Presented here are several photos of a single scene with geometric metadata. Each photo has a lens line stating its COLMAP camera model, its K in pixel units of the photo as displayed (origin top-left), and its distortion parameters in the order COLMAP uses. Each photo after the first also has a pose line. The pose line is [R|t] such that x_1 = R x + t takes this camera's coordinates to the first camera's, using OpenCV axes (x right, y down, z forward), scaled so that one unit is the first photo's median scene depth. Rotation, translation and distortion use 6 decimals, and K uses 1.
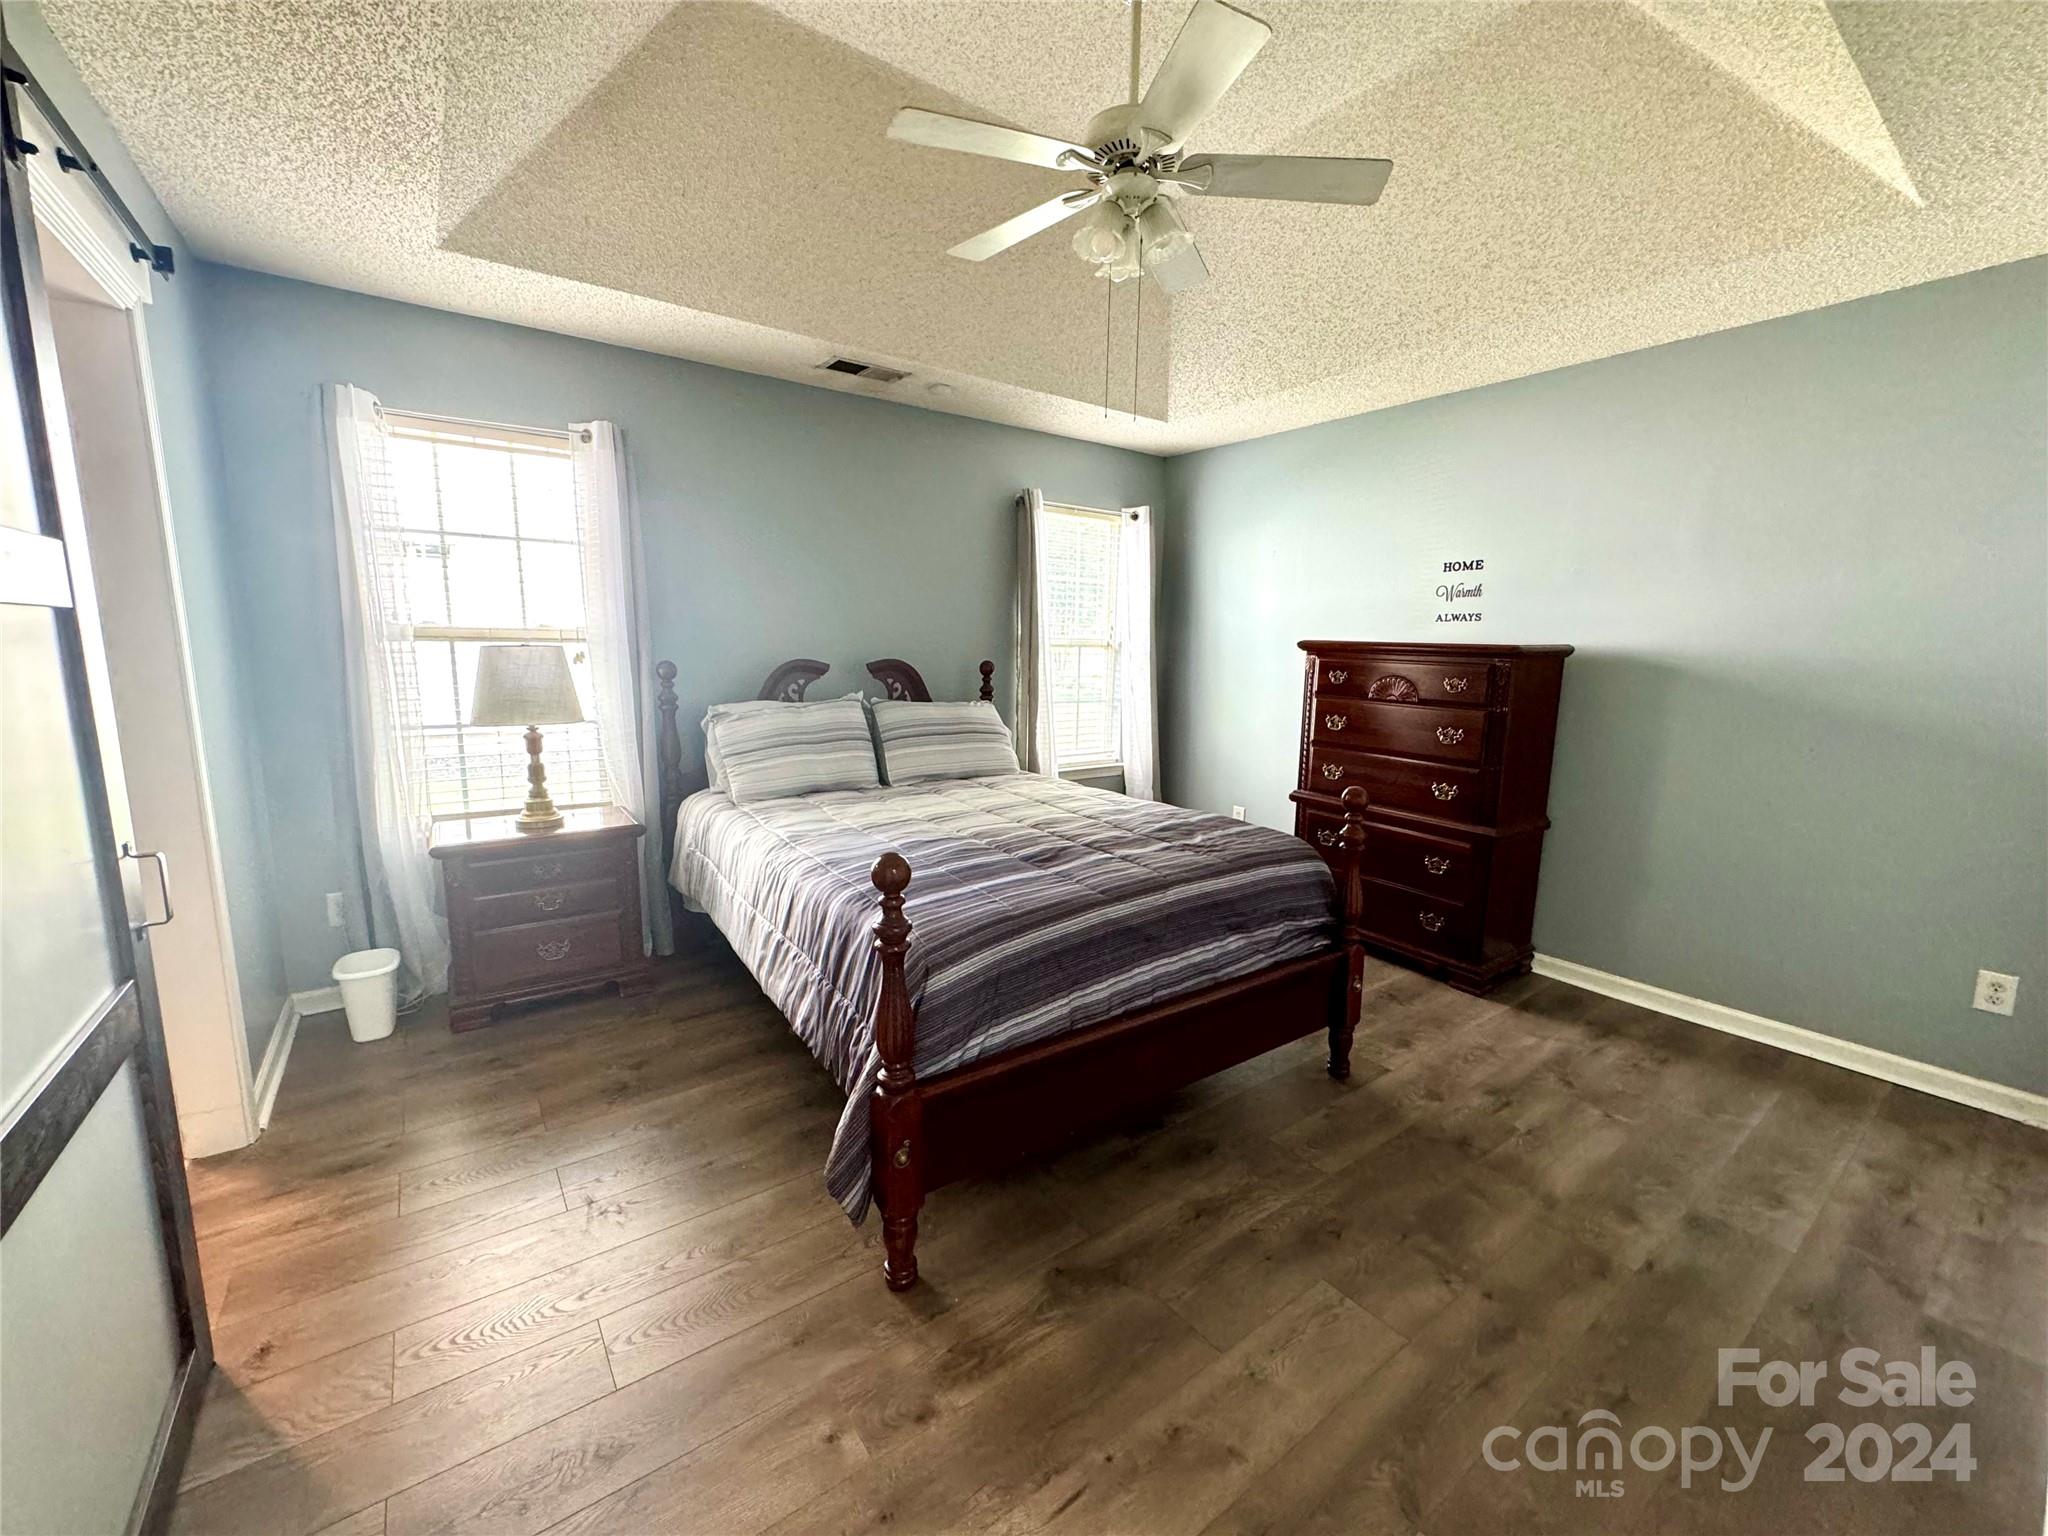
lens RADIAL K [[820.7, 0, 1019.6], [0, 820.7, 771.6], [0, 0, 1]] dist [-0.002204, 0.000286]
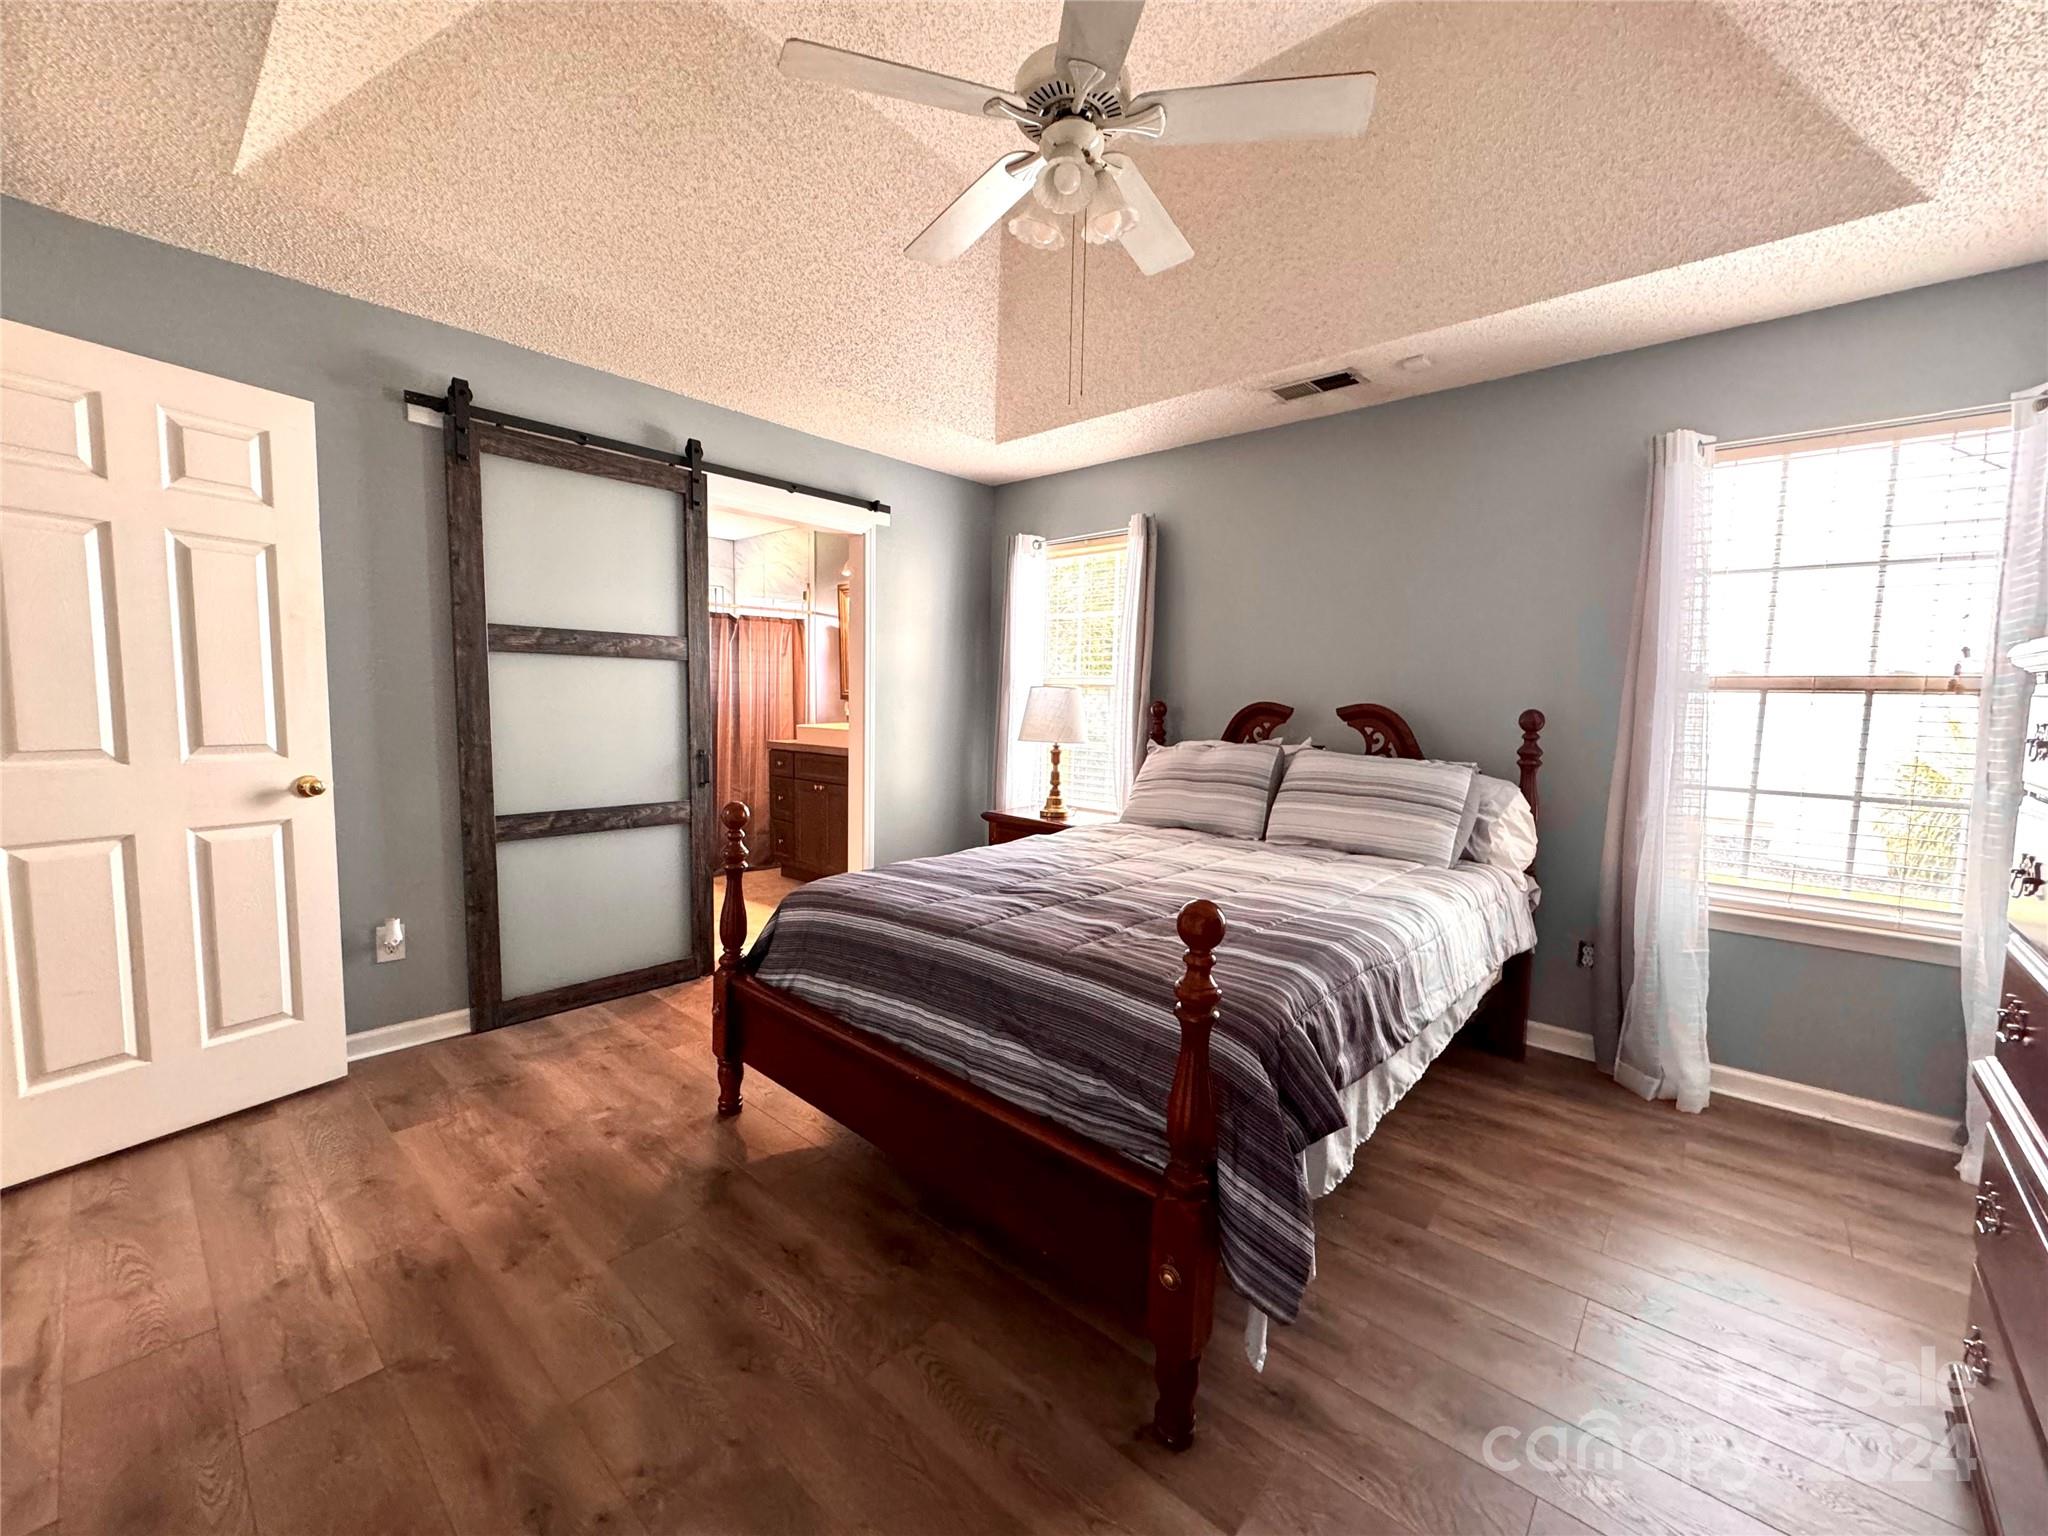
lens RADIAL K [[820.7, 0, 1022.9], [0, 820.7, 768.4], [0, 0, 1]] dist [-0.002204, 0.000286]
pose [[0.208479, 0.072021, -0.975371, 0.954235], [-0.171449, 0.984533, 0.036051, -0.069446], [0.962882, 0.159711, 0.217602, 0.802042]]
